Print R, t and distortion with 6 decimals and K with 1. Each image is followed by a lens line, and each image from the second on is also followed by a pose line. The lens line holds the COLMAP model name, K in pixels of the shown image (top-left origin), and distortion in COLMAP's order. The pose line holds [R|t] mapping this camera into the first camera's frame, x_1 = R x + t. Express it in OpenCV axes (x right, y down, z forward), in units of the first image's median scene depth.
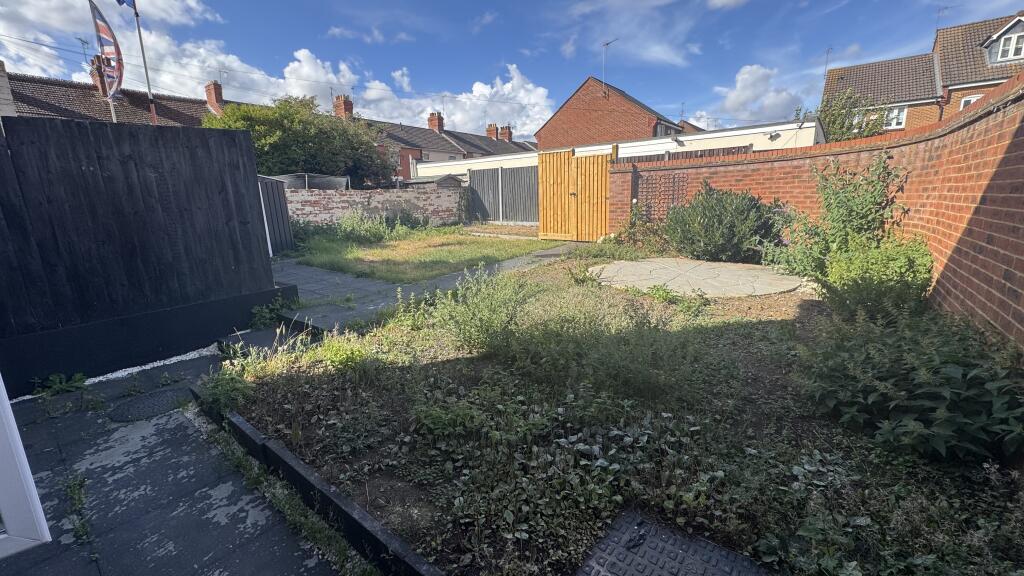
lens RADIAL K [[411.4, 0, 512.3], [0, 411.4, 288.9], [0, 0, 1]] dist [-0.000647, -0.000254]
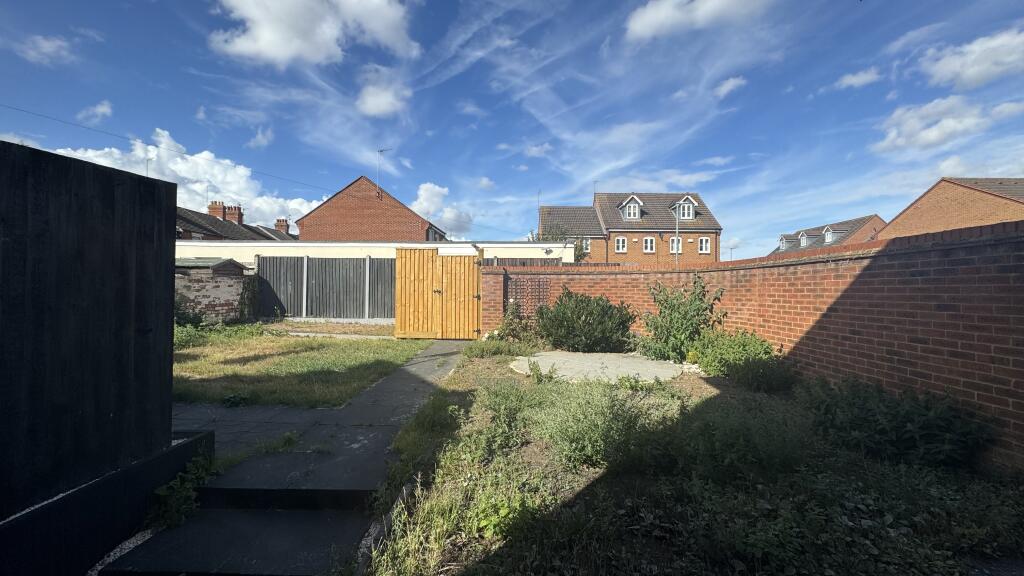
lens RADIAL K [[411.4, 0, 512.9], [0, 411.4, 287.2], [0, 0, 1]] dist [-0.000647, -0.000254]
pose [[0.800865, 0.038575, 0.597601, -0.288786], [0.098398, 0.975883, -0.194859, -0.029091], [-0.590706, 0.214859, 0.777755, 0.118596]]
